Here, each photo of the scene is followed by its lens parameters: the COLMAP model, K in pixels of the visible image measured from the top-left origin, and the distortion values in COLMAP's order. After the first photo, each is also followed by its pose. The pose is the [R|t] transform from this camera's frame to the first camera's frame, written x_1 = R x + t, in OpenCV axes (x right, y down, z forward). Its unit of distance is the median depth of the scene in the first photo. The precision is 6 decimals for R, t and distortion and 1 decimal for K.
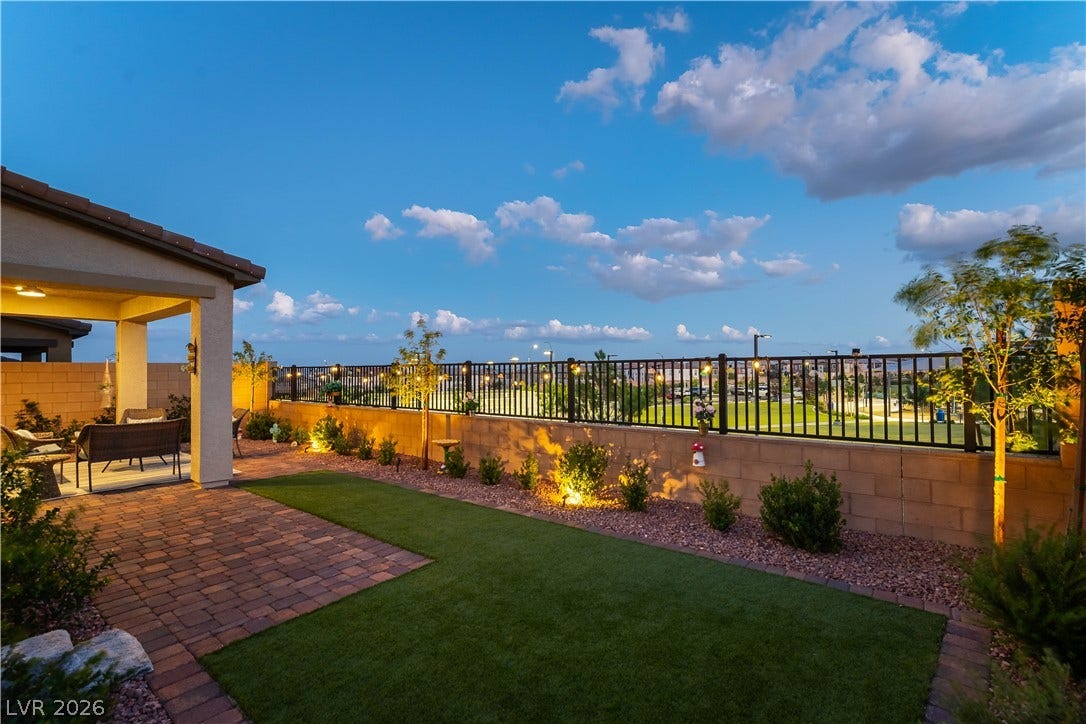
lens RADIAL K [[488.9, 0, 552.3], [0, 488.9, 359.2], [0, 0, 1]] dist [-0.000416, -0.000276]
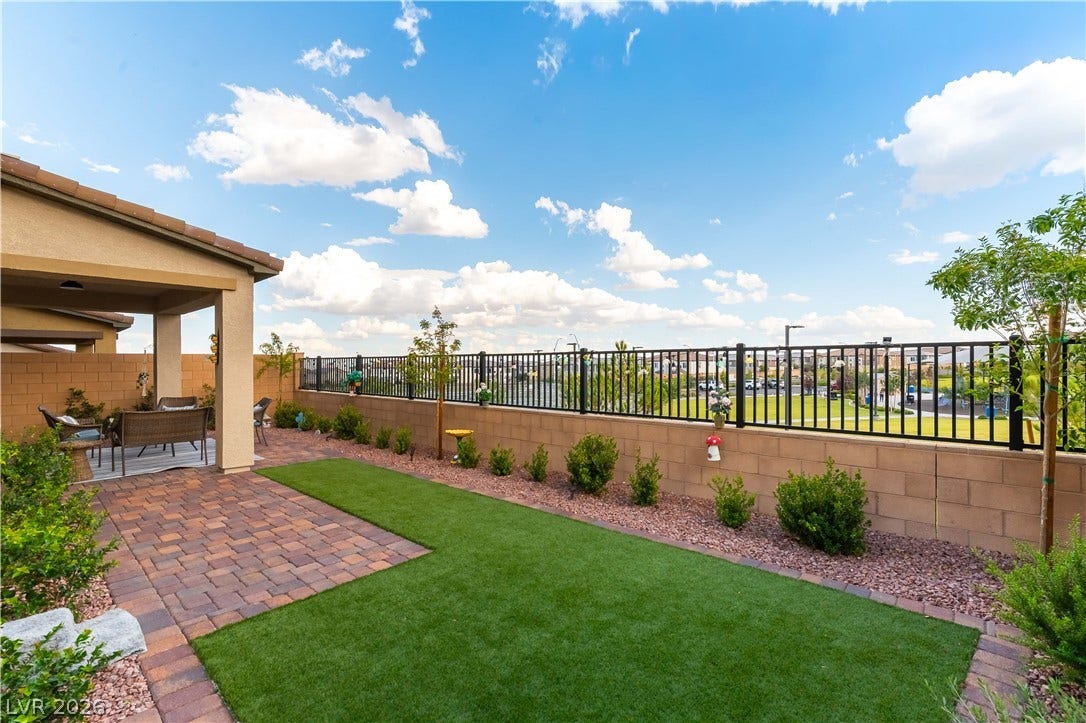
lens RADIAL K [[486.3, 0, 543.0], [0, 486.3, 361.5], [0, 0, 1]] dist [-0.000047, -0.000186]
pose [[0.997138, 0.001528, -0.075583, 0.050793], [-0.000034, 0.999805, 0.019760, 0.007723], [0.075599, -0.019701, 0.996944, 0.038137]]
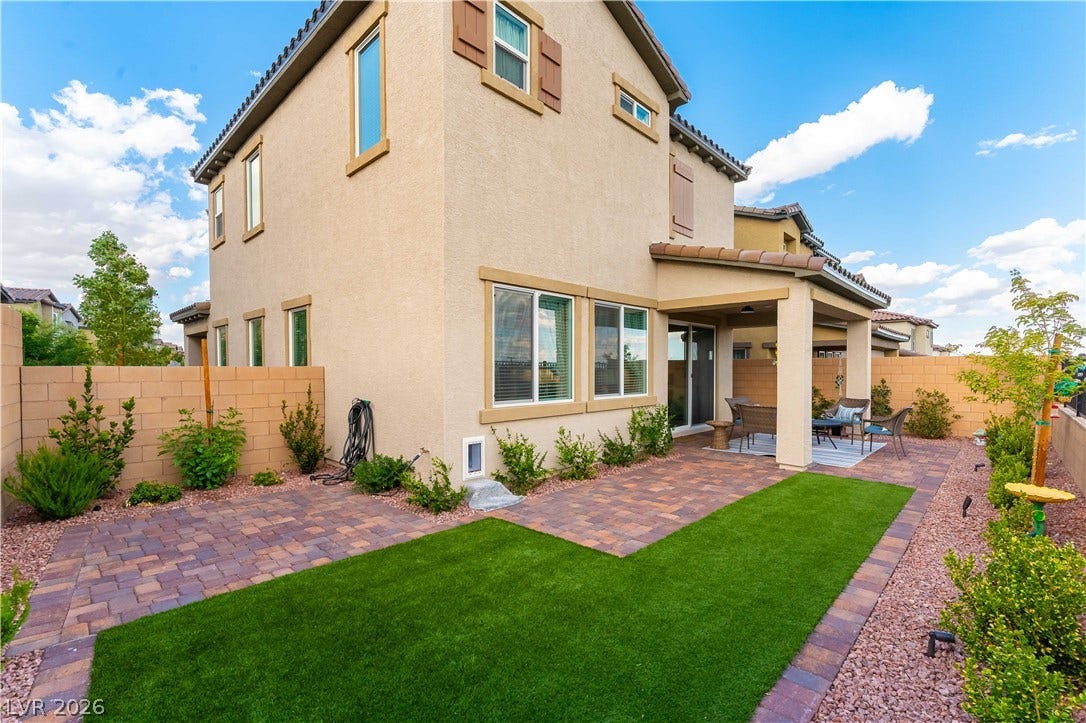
lens RADIAL K [[476.5, 0, 544.3], [0, 476.5, 373.7], [0, 0, 1]] dist [0.000394, -0.000351]
pose [[-0.105349, 0.019655, -0.994241, 0.662712], [0.021282, 0.999620, 0.017507, 0.022410], [0.994208, -0.019316, -0.105727, 0.882057]]
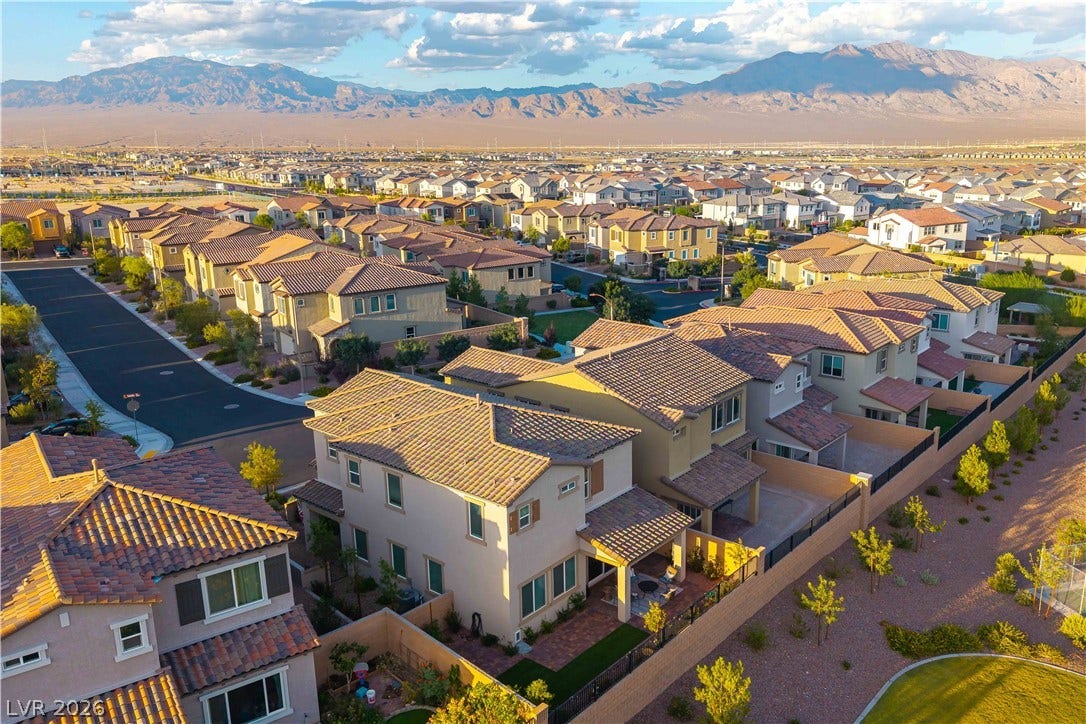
lens RADIAL K [[833.7, 0, 555.0], [0, 833.7, 360.4], [0, 0, 1]] dist [0.024850, -0.000964]
pose [[-0.038973, 0.264158, -0.963692, 6.155732], [0.029735, 0.964304, 0.263124, -4.201934], [0.998798, -0.018401, -0.045437, 1.297080]]
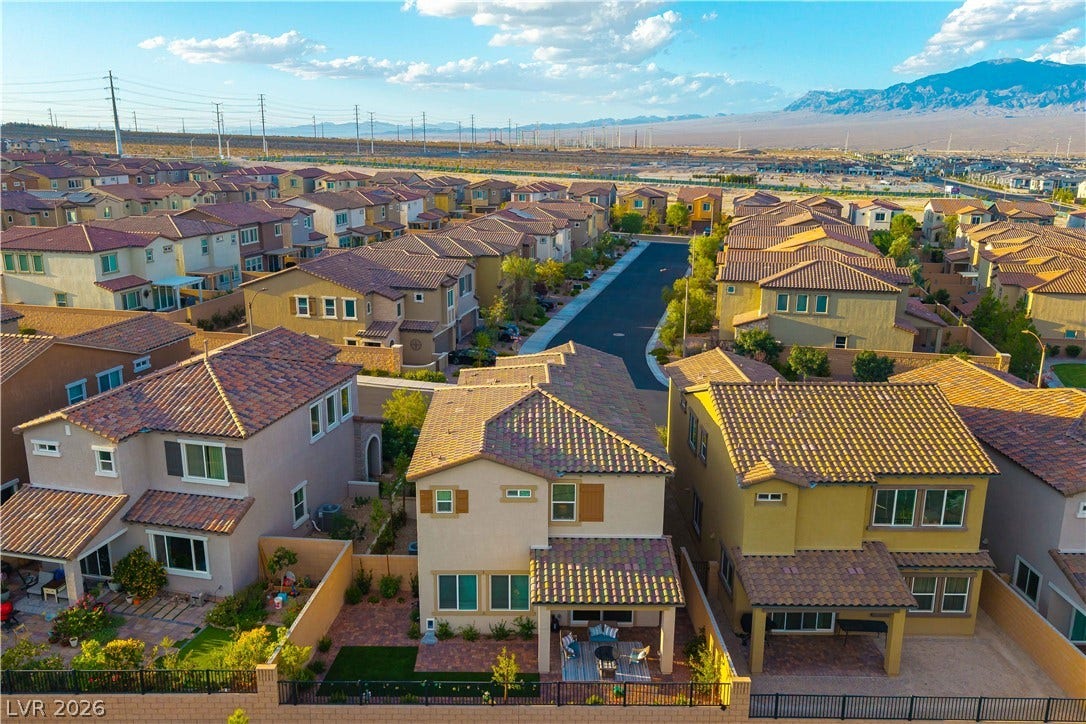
lens RADIAL K [[833.7, 0, 555.0], [0, 833.7, 360.4], [0, 0, 1]] dist [0.024850, -0.000964]
pose [[-0.778066, 0.158798, -0.607781, 2.611652], [0.008535, 0.970105, 0.242537, -3.693743], [0.628125, 0.183522, -0.756160, 6.279383]]
